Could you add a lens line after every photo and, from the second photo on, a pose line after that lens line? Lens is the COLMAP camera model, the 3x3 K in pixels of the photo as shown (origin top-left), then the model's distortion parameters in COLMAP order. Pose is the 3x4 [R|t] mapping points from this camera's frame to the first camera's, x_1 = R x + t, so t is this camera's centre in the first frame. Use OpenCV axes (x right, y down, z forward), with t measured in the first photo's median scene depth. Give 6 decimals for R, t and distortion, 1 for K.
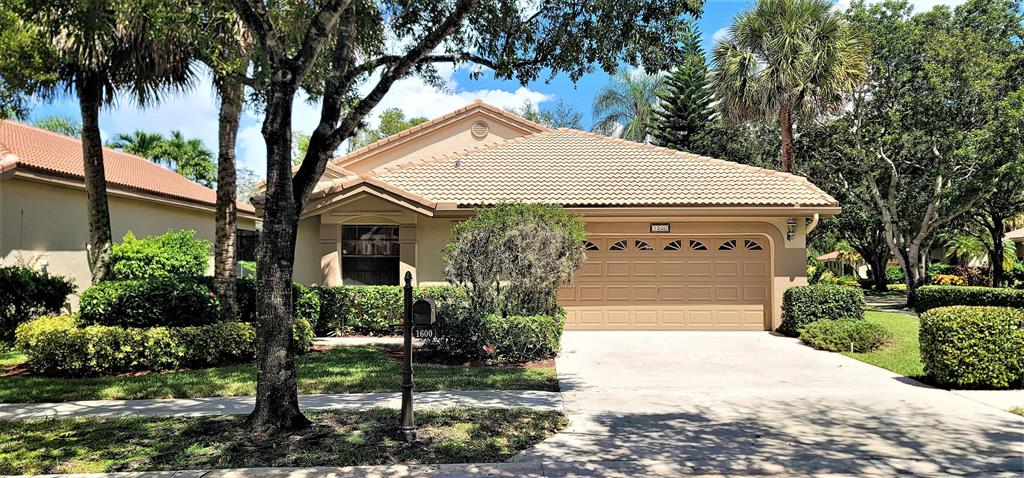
lens RADIAL K [[793.2, 0, 512.0], [0, 793.2, 239.0], [0, 0, 1]] dist [0.050297, 0.000983]
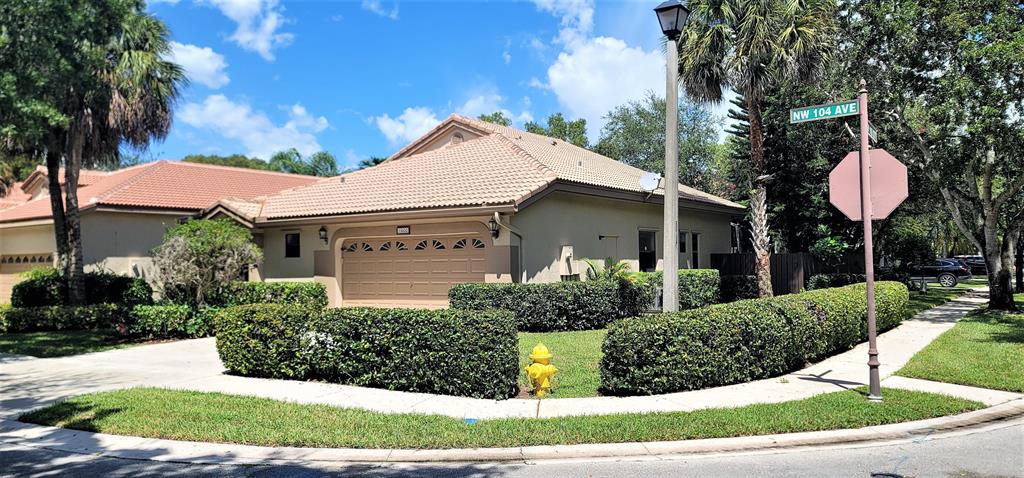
lens RADIAL K [[793.2, 0, 512.0], [0, 793.2, 239.0], [0, 0, 1]] dist [0.050297, 0.000983]
pose [[0.812263, -0.026119, -0.582707, 0.973236], [0.035296, 0.999367, 0.004405, -0.001189], [0.582223, -0.024146, 0.812670, 0.185844]]
